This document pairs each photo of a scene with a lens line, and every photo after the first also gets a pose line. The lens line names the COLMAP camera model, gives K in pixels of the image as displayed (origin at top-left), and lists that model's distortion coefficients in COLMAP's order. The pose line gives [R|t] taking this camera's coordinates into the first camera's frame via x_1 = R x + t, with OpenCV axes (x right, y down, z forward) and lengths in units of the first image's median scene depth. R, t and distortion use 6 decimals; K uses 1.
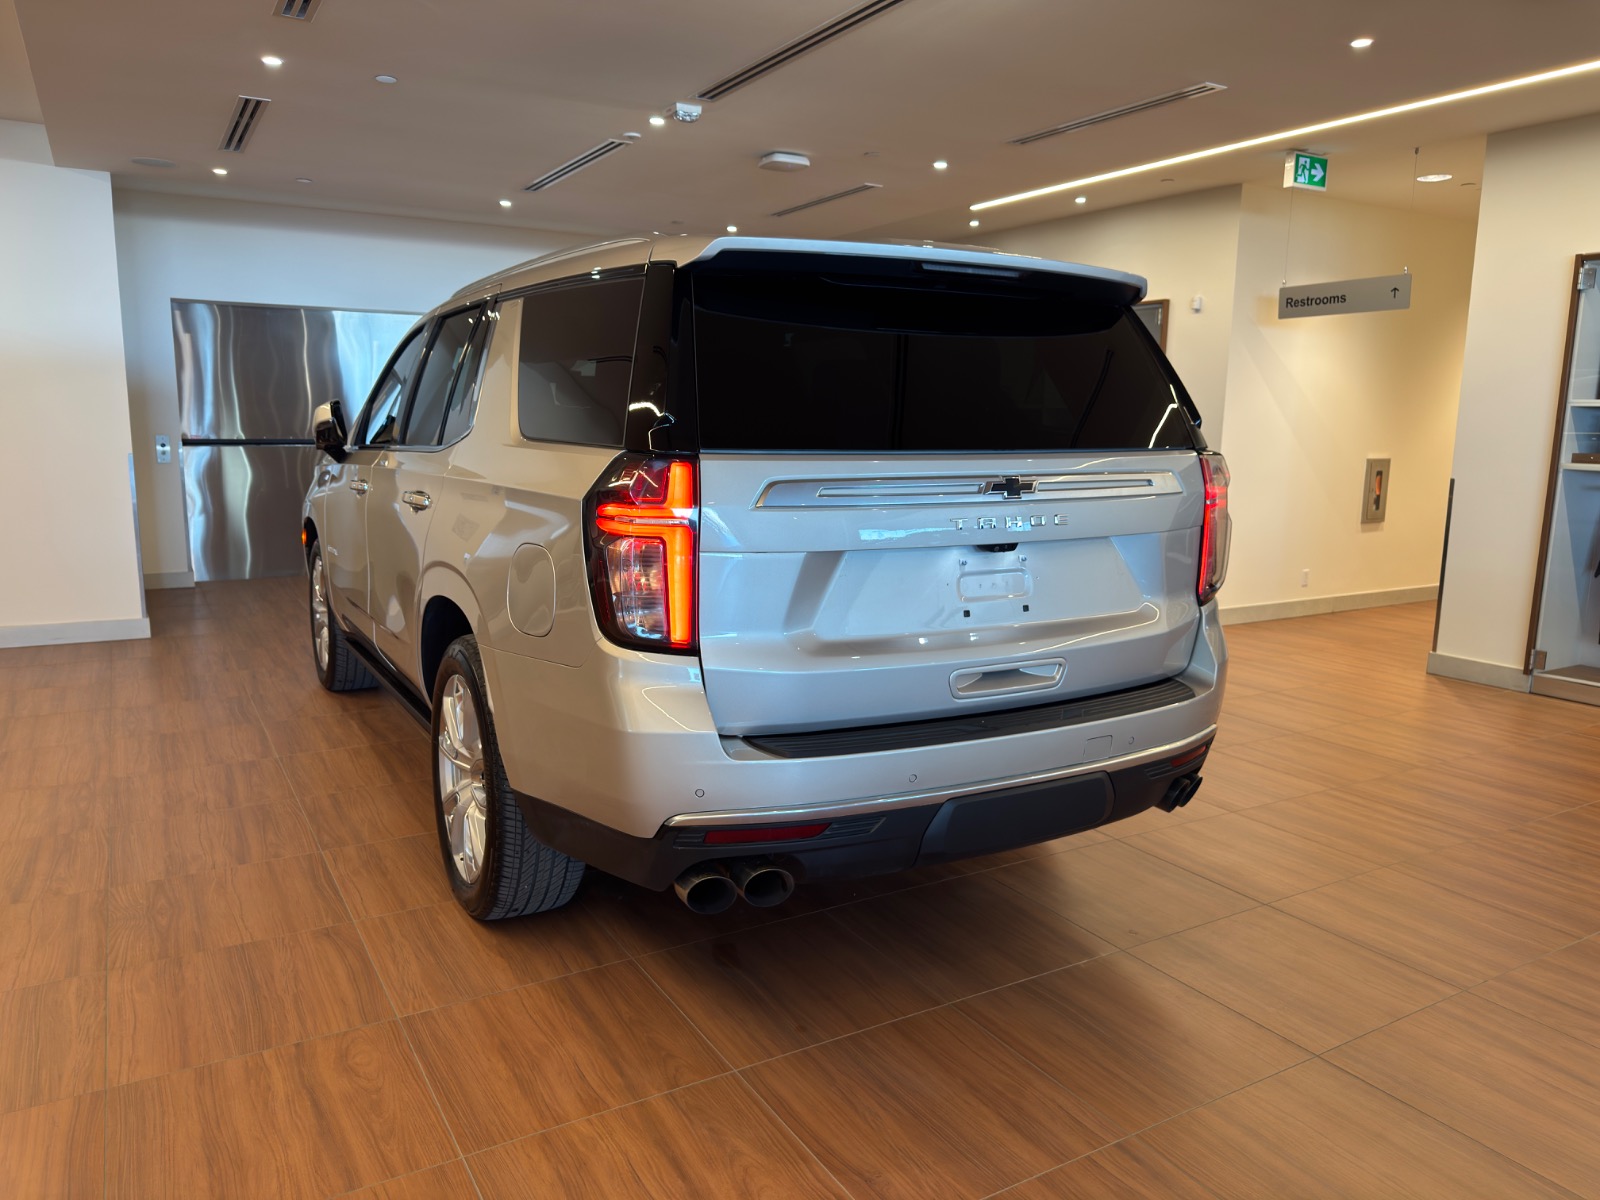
lens RADIAL K [[1127.3, 0, 799.1], [0, 1127.3, 618.4], [0, 0, 1]] dist [0.002686, -0.020782]
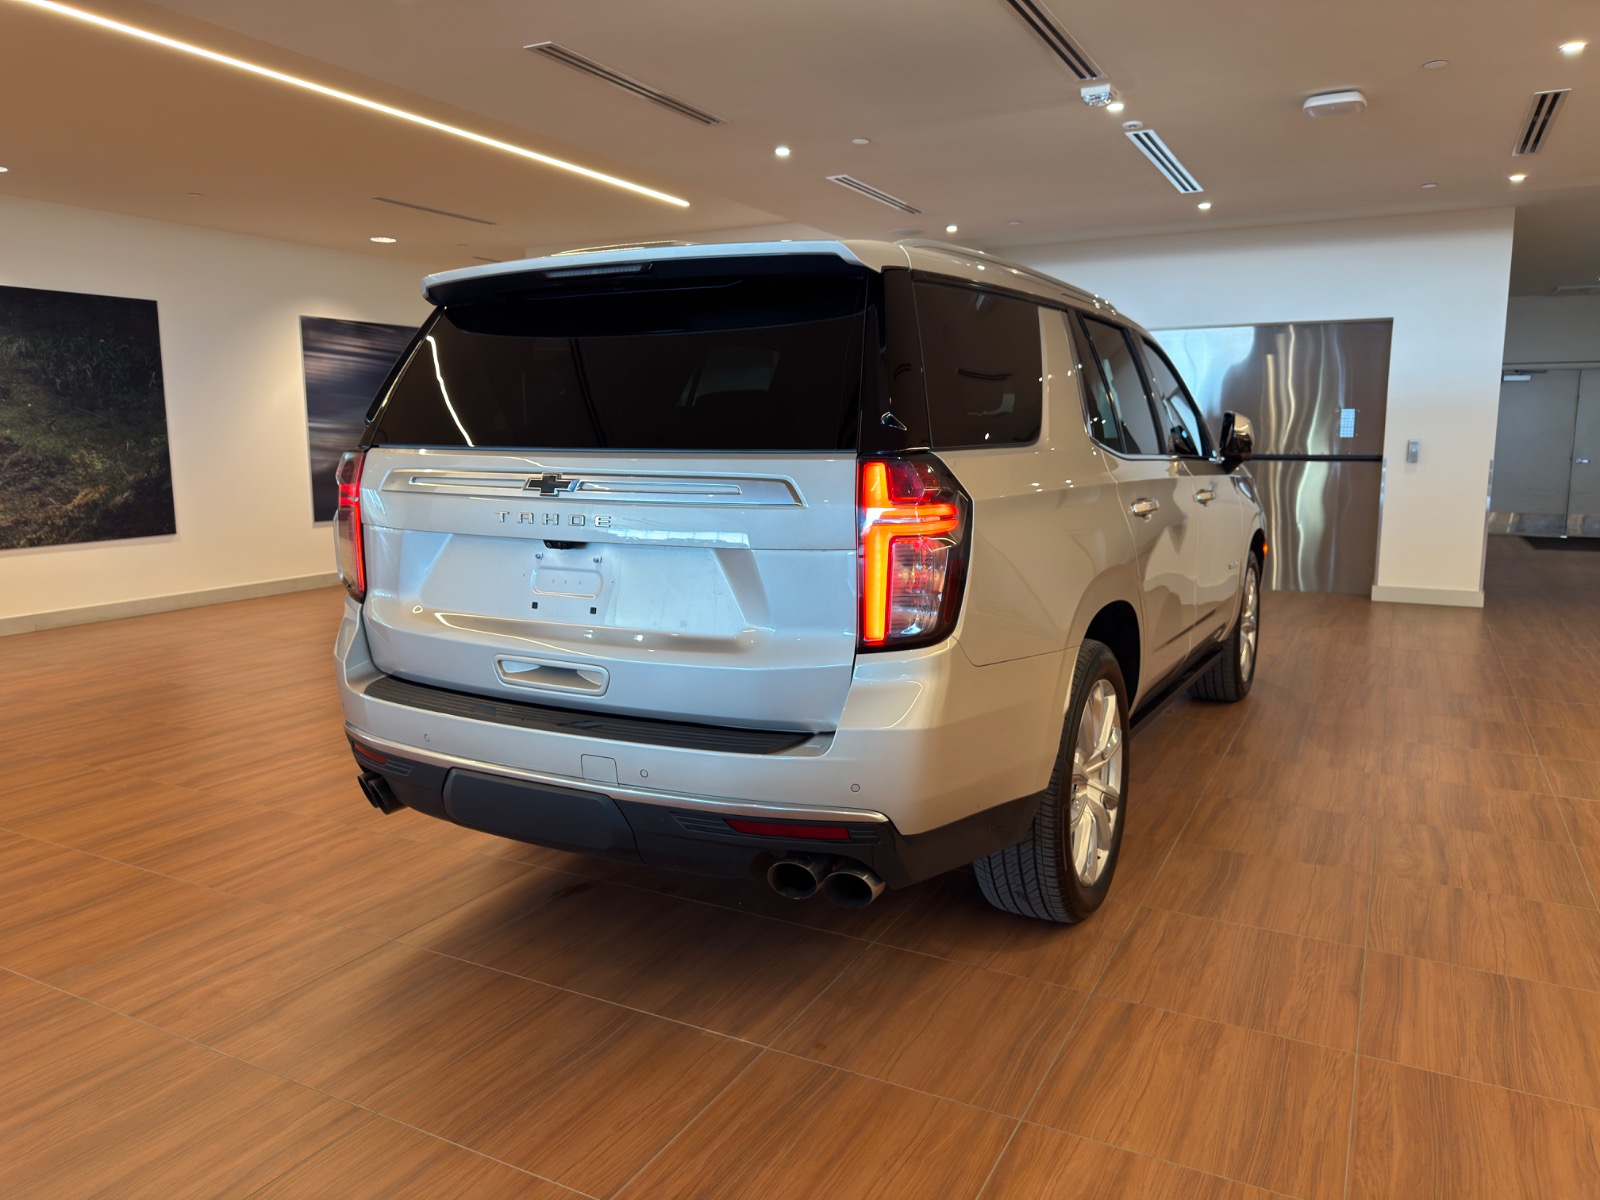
lens RADIAL K [[1124.4, 0, 800.0], [0, 1124.4, 600.0], [0, 0, 1]] dist [0.007775, 0.002610]
pose [[0.526076, 0.110268, -0.843258, 1.054505], [-0.136993, 0.989597, 0.043939, -0.080506], [0.839331, 0.092406, 0.535709, 0.591463]]
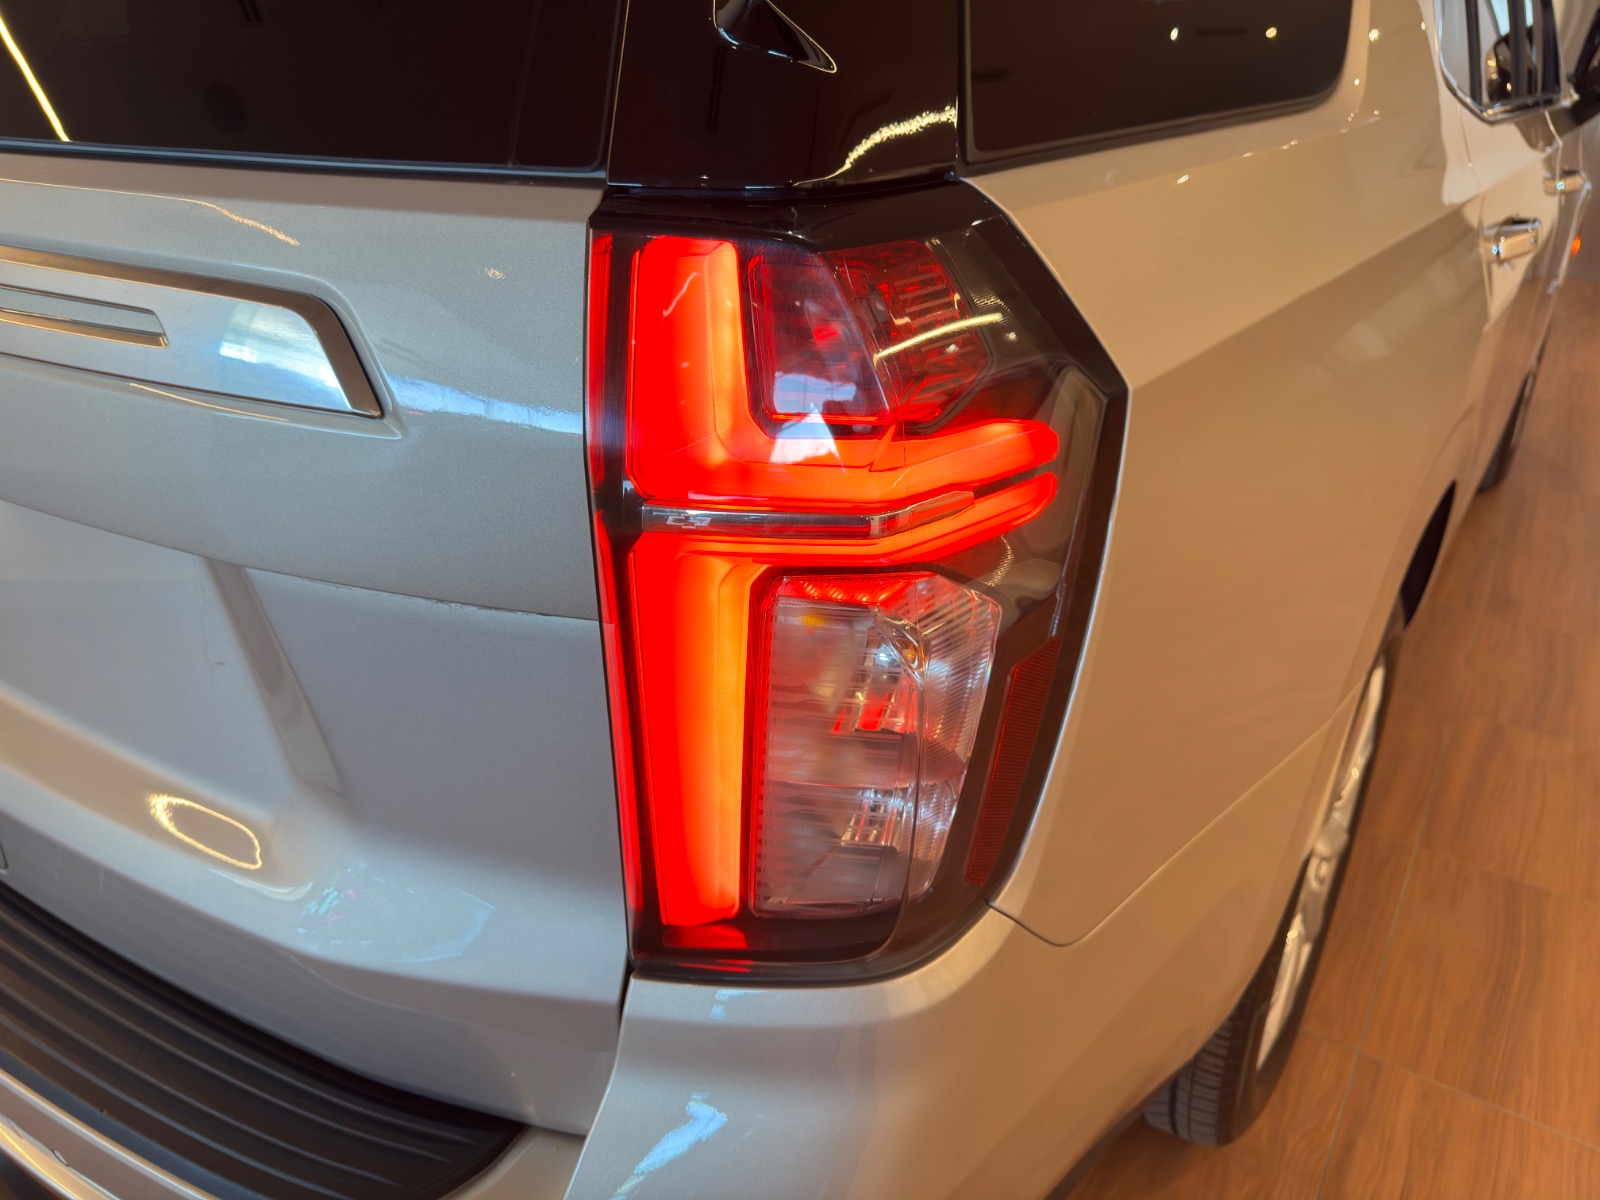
lens RADIAL K [[1127.3, 0, 799.1], [0, 1127.3, 618.4], [0, 0, 1]] dist [0.002686, -0.020782]
pose [[0.438960, 0.403912, -0.802602, 0.549376], [-0.149010, 0.913618, 0.378284, -0.166977], [0.886064, -0.046456, 0.461228, 1.003173]]
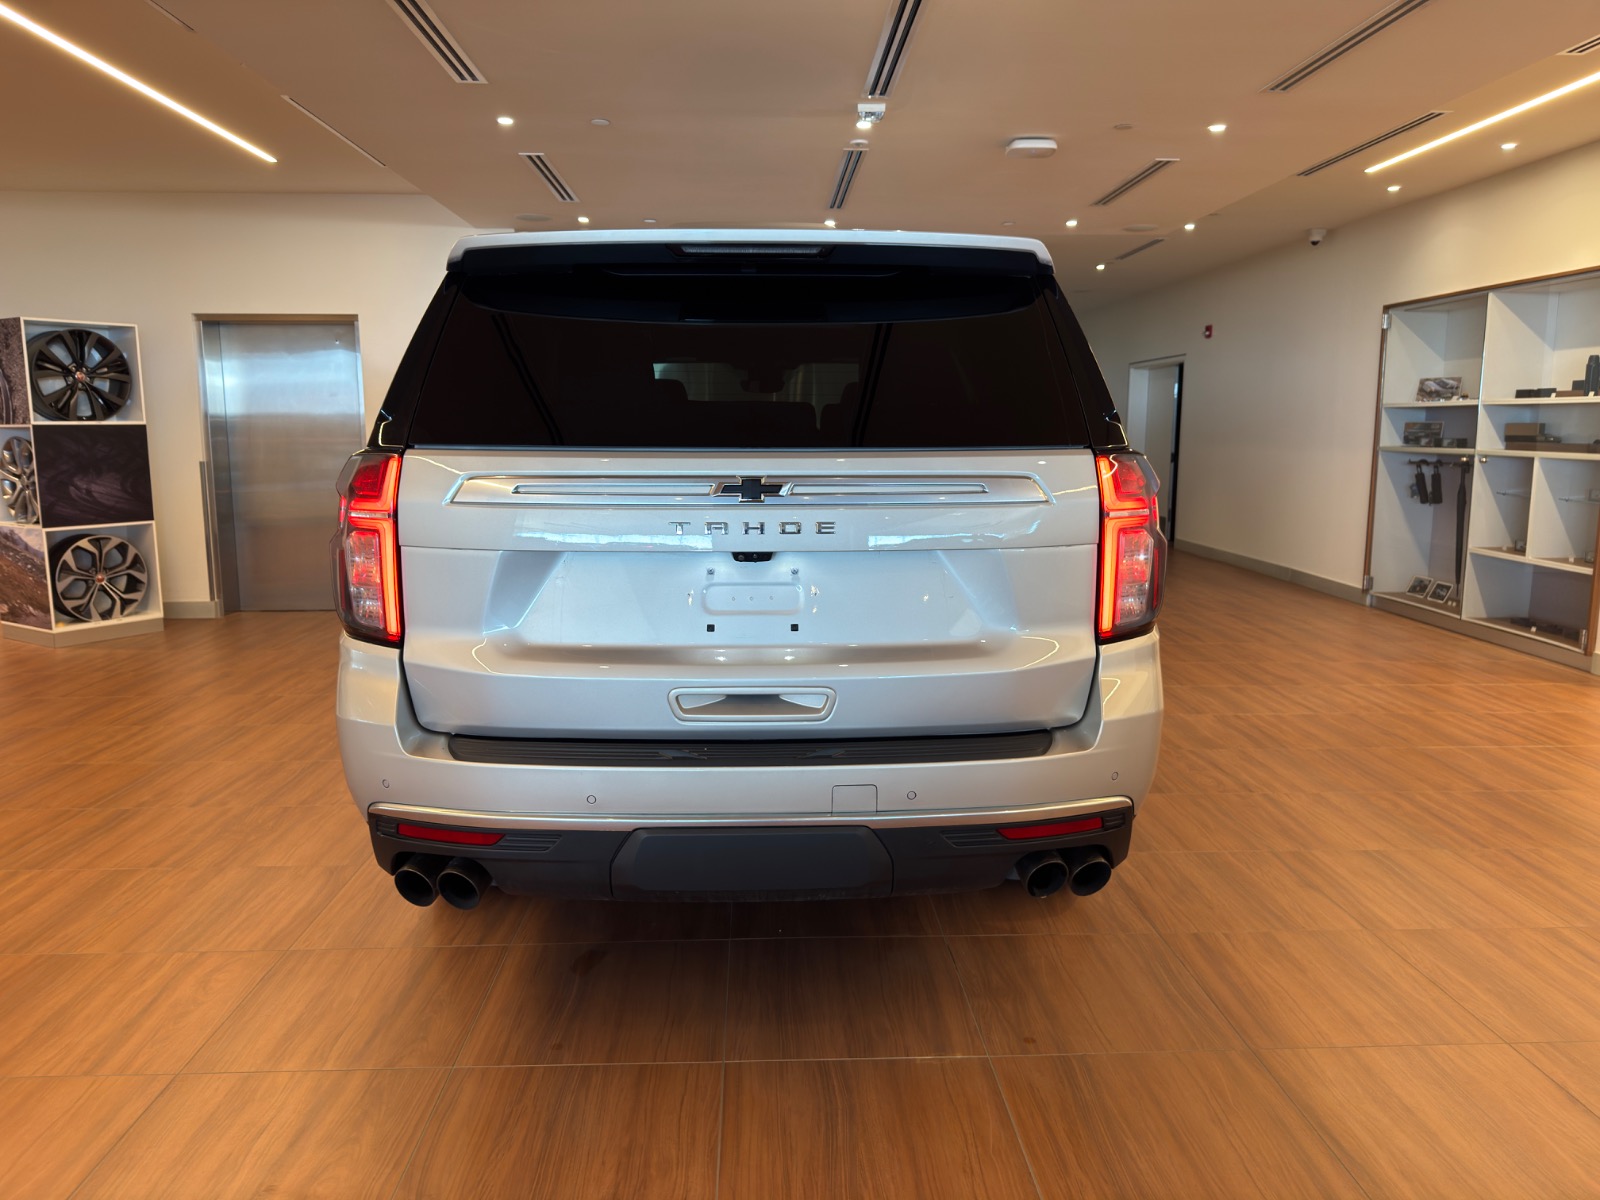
lens RADIAL K [[1123.8, 0, 800.0], [0, 1123.8, 600.0], [0, 0, 1]] dist [0.004354, -0.006505]
pose [[0.881799, 0.057494, -0.468109, 0.577087], [-0.069363, 0.997558, -0.008141, -0.022215], [0.466497, 0.039648, 0.883633, 0.214559]]
